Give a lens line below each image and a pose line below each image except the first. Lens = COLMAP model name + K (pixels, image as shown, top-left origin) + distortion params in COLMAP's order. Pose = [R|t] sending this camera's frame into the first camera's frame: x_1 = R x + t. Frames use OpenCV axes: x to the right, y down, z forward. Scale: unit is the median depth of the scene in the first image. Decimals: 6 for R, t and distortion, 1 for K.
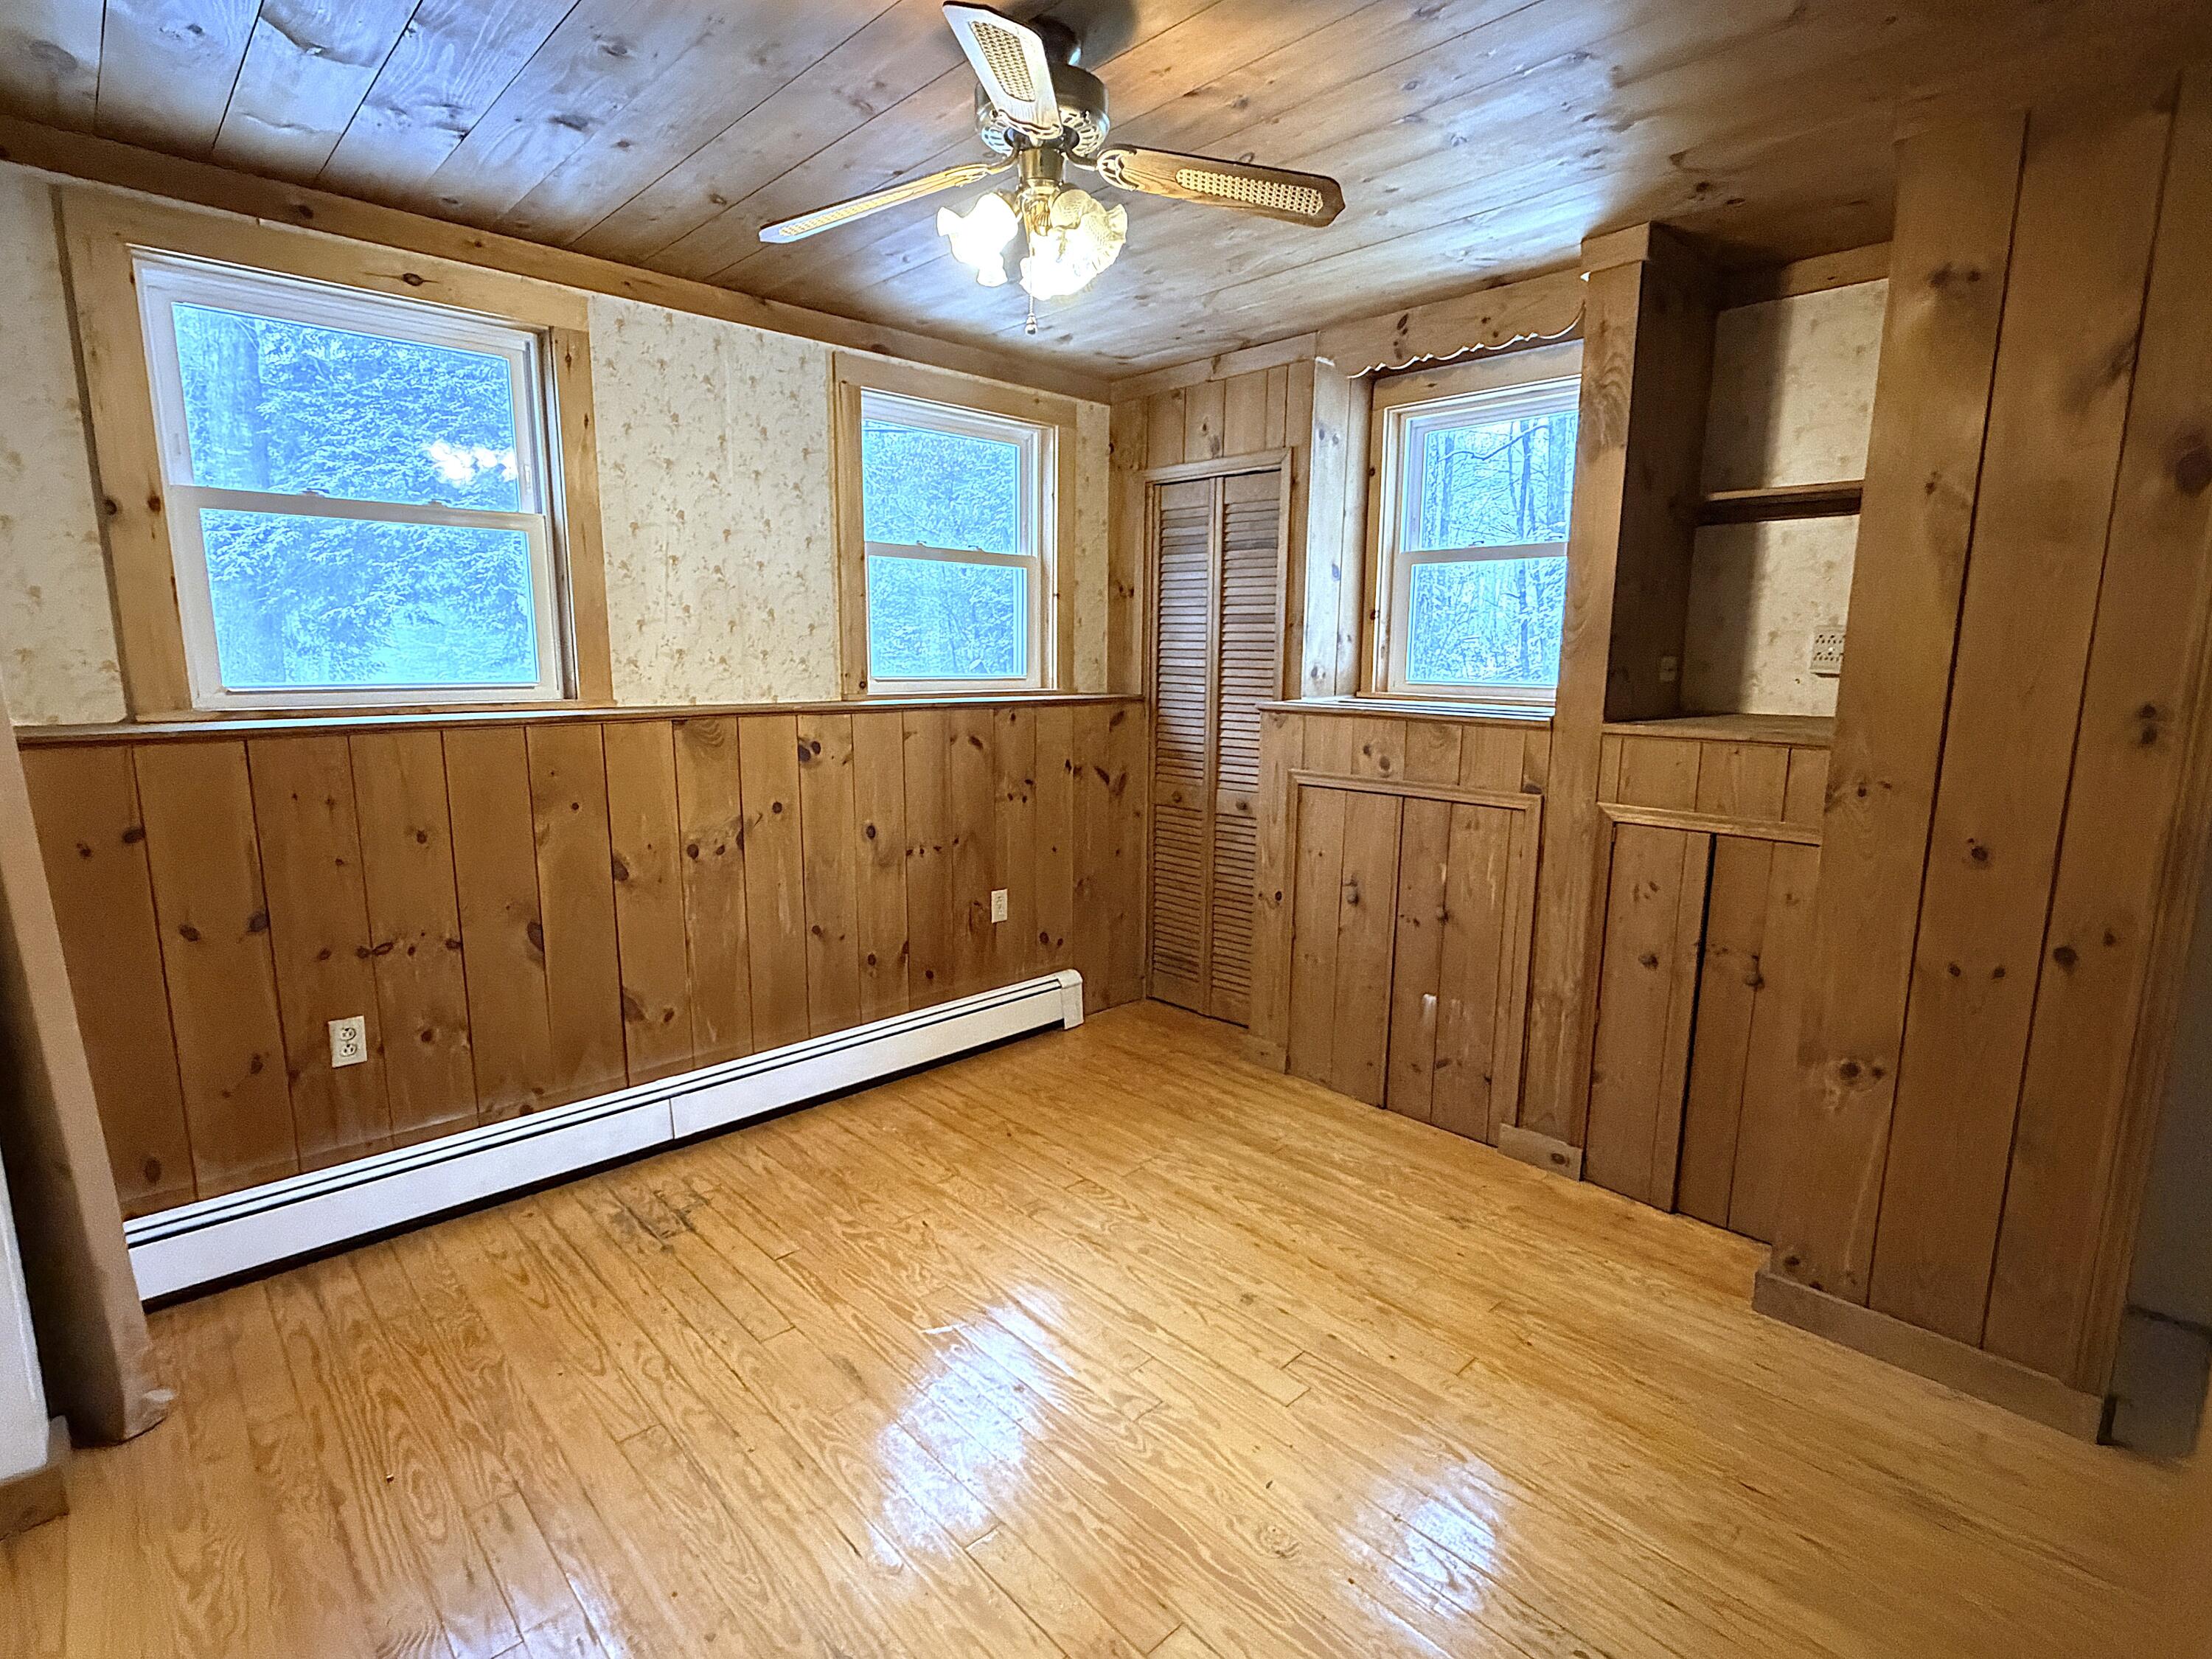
lens RADIAL K [[1086.9, 0, 1099.7], [0, 1086.9, 830.6], [0, 0, 1]] dist [-0.001966, 0.000081]
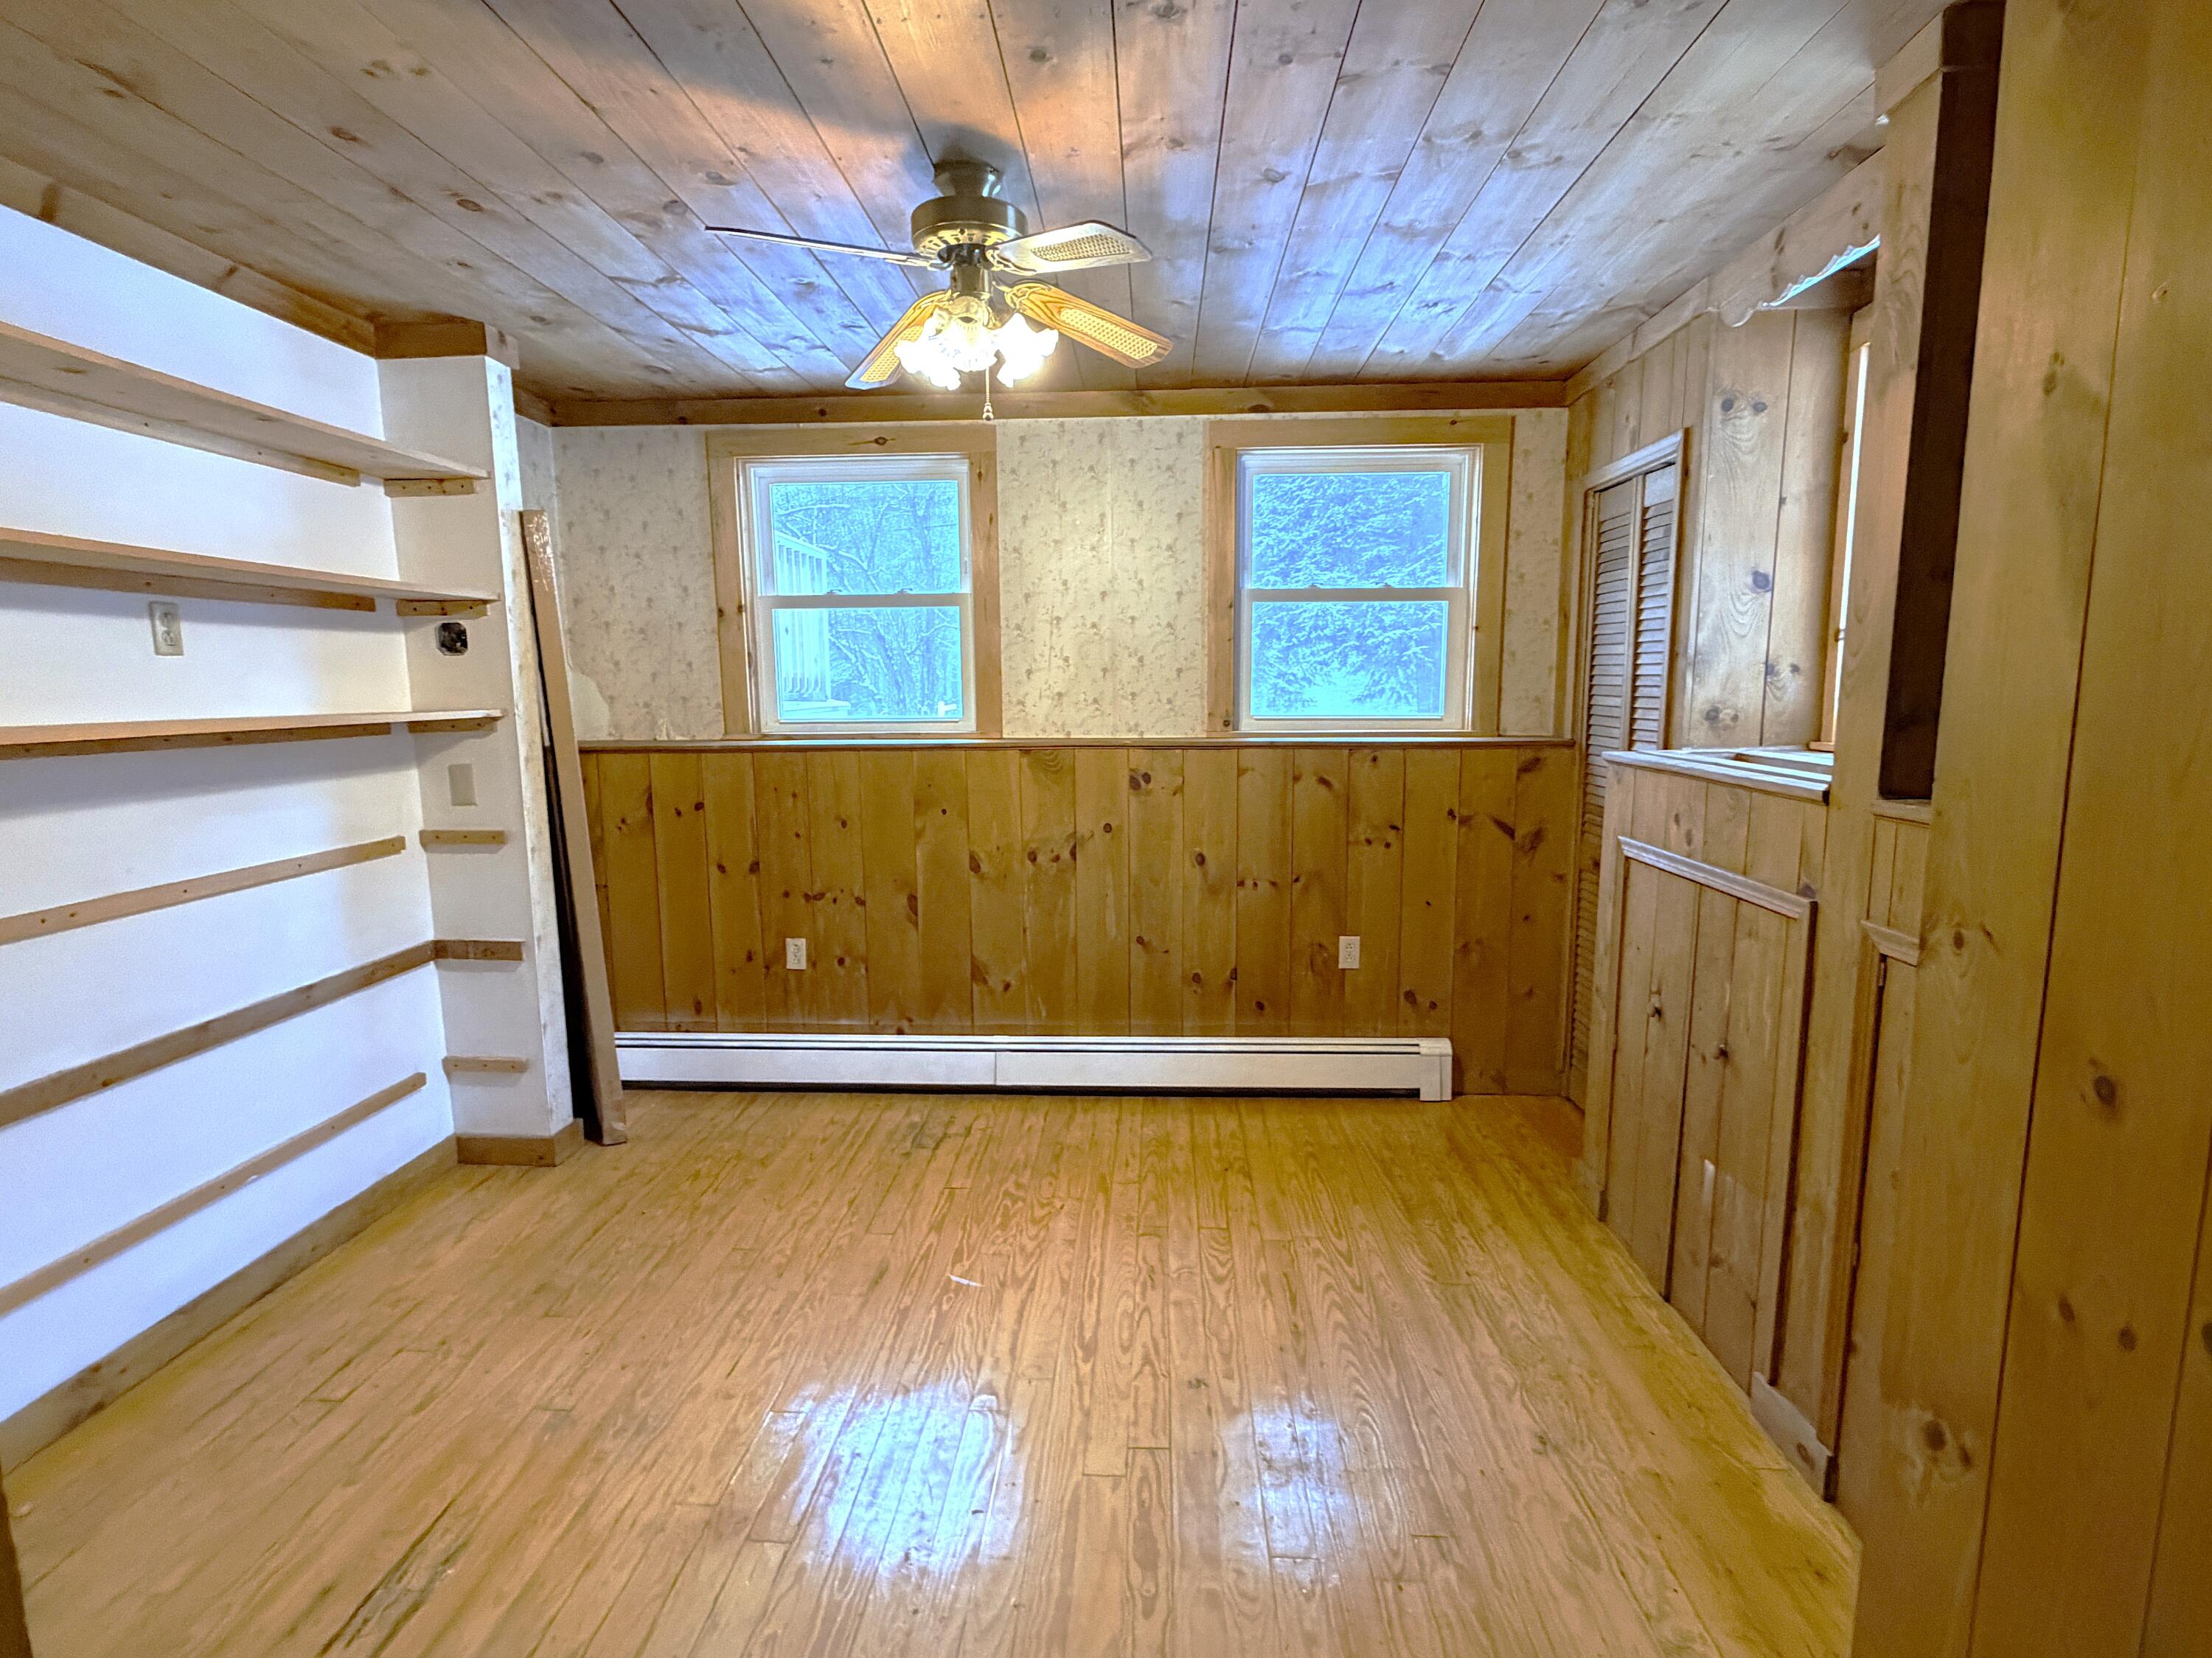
lens RADIAL K [[1086.8, 0, 1099.7], [0, 1086.8, 830.1], [0, 0, 1]] dist [-0.001966, 0.000081]
pose [[0.685394, 0.084699, -0.723230, 0.533718], [-0.107544, 0.994095, 0.014503, -0.034909], [0.720187, 0.067839, 0.690455, 0.196417]]
